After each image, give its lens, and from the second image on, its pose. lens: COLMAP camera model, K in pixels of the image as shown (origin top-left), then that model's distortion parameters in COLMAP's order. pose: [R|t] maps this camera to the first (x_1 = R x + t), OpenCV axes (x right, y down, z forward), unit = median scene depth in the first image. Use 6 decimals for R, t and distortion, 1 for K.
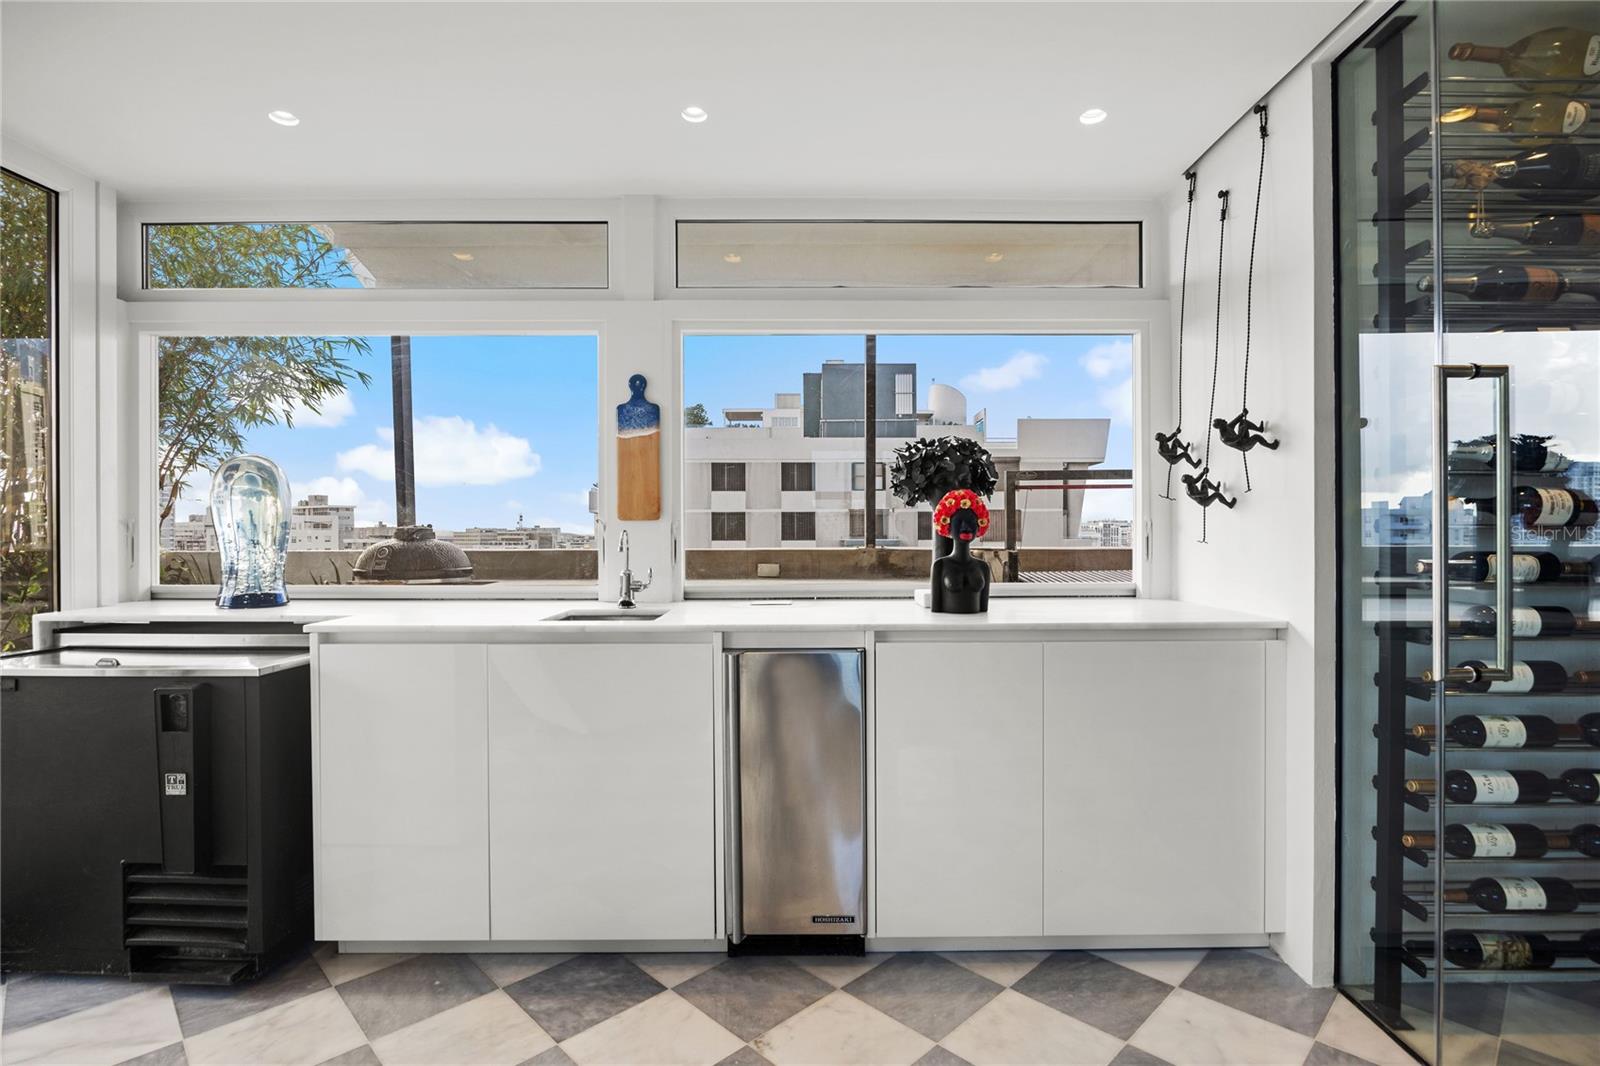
lens RADIAL K [[781.3, 0, 805.0], [0, 781.3, 536.2], [0, 0, 1]] dist [-0.000919, 0.001069]
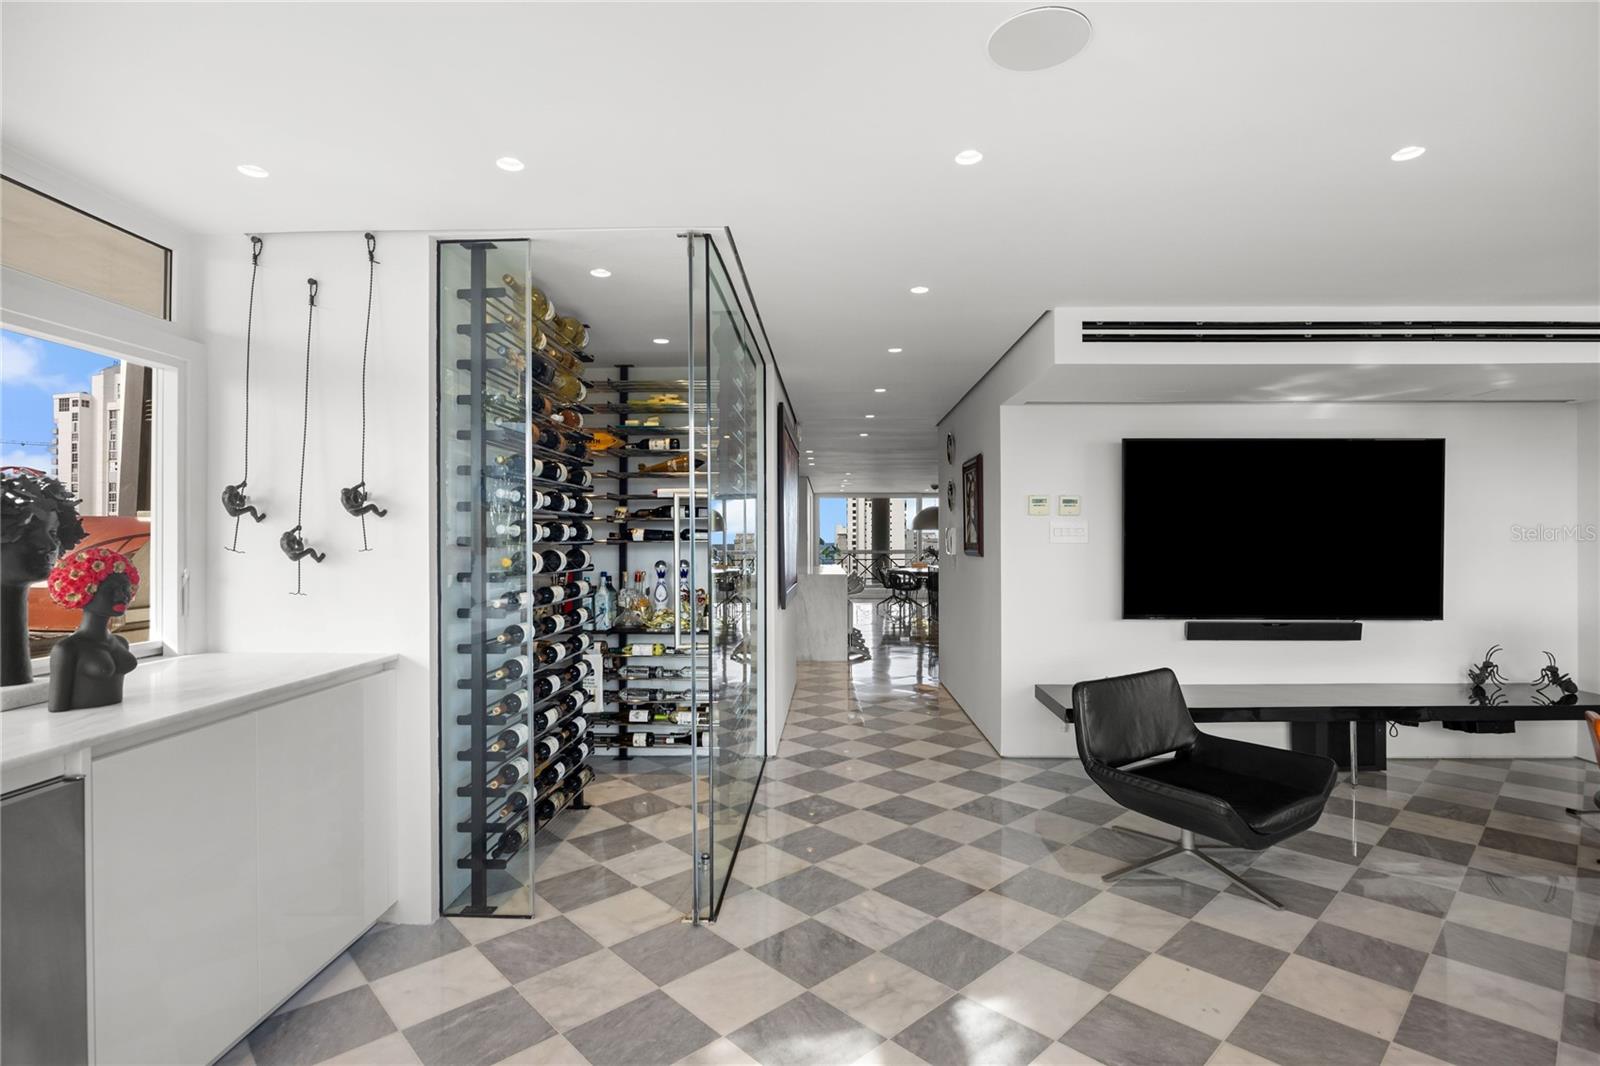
lens RADIAL K [[781.3, 0, 805.2], [0, 781.3, 528.4], [0, 0, 1]] dist [-0.000919, 0.001069]
pose [[0.037487, 0.014867, 0.999187, -0.613527], [0.006642, 0.999864, -0.015126, -0.069248], [-0.999275, 0.007204, 0.037383, 0.280131]]
